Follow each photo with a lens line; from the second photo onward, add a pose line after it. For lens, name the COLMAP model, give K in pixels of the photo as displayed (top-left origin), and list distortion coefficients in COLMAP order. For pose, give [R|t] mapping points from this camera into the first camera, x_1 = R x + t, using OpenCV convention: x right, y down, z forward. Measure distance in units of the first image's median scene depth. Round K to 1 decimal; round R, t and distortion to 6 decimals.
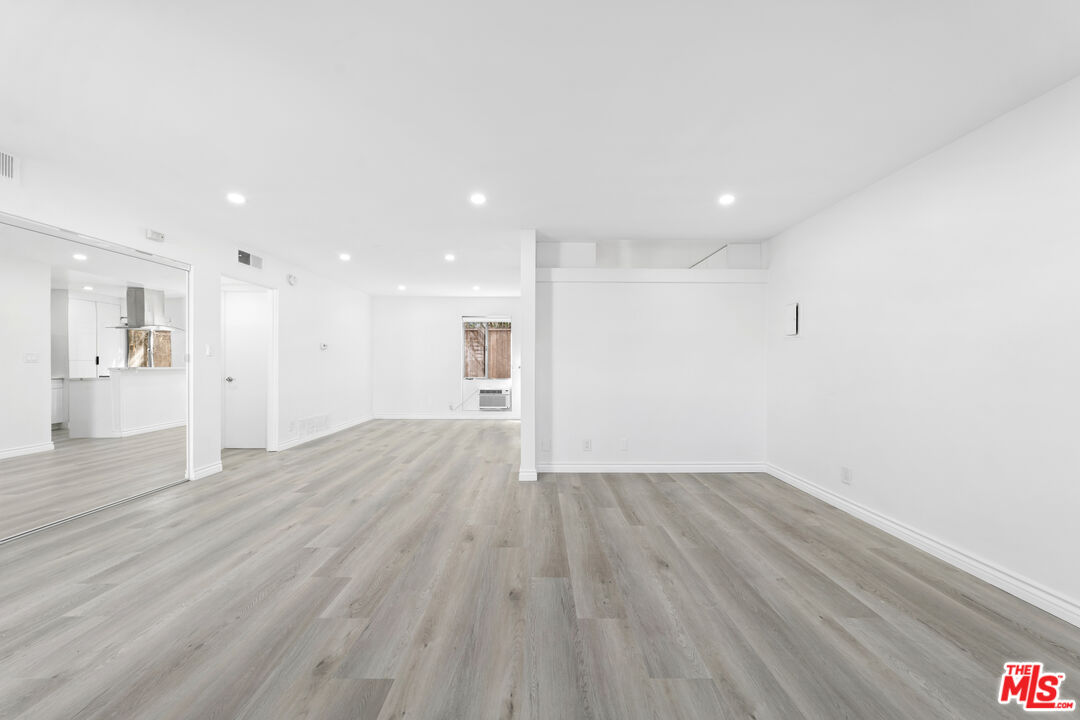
lens RADIAL K [[367.0, 0, 537.3], [0, 367.0, 362.5], [0, 0, 1]] dist [-0.001432, -0.000163]
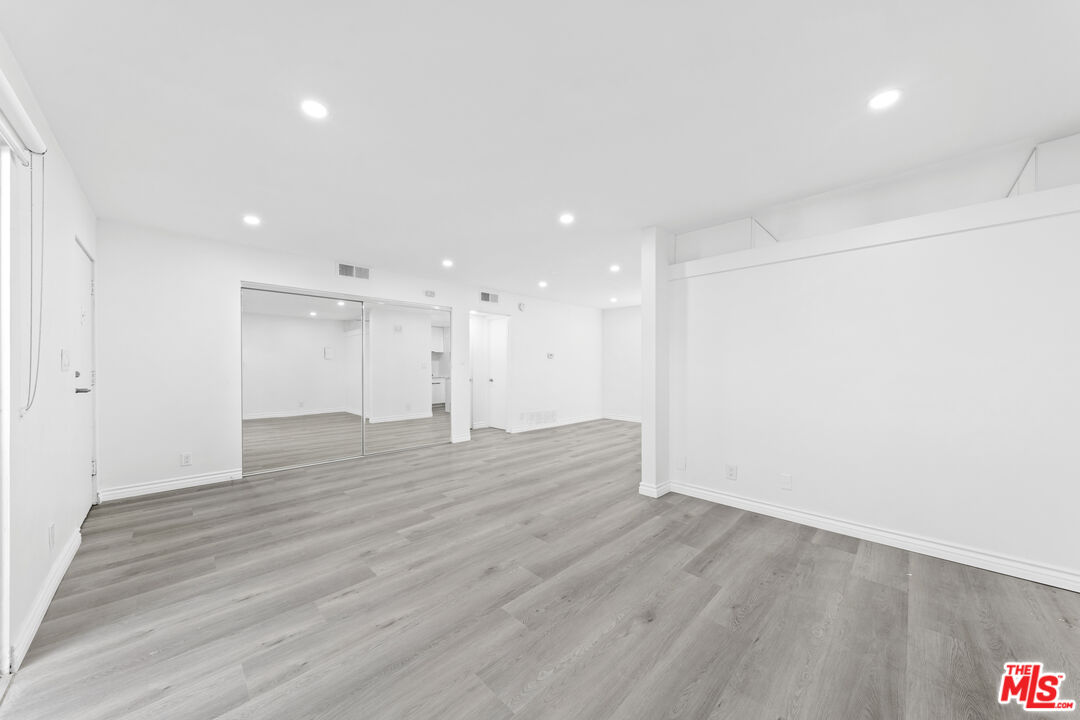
lens RADIAL K [[367.0, 0, 540.4], [0, 367.0, 362.2], [0, 0, 1]] dist [-0.001432, -0.000163]
pose [[0.707520, -0.010785, -0.706611, 0.537488], [0.000005, 0.999884, -0.015255, -0.003931], [0.706694, 0.010790, 0.707437, 0.173994]]
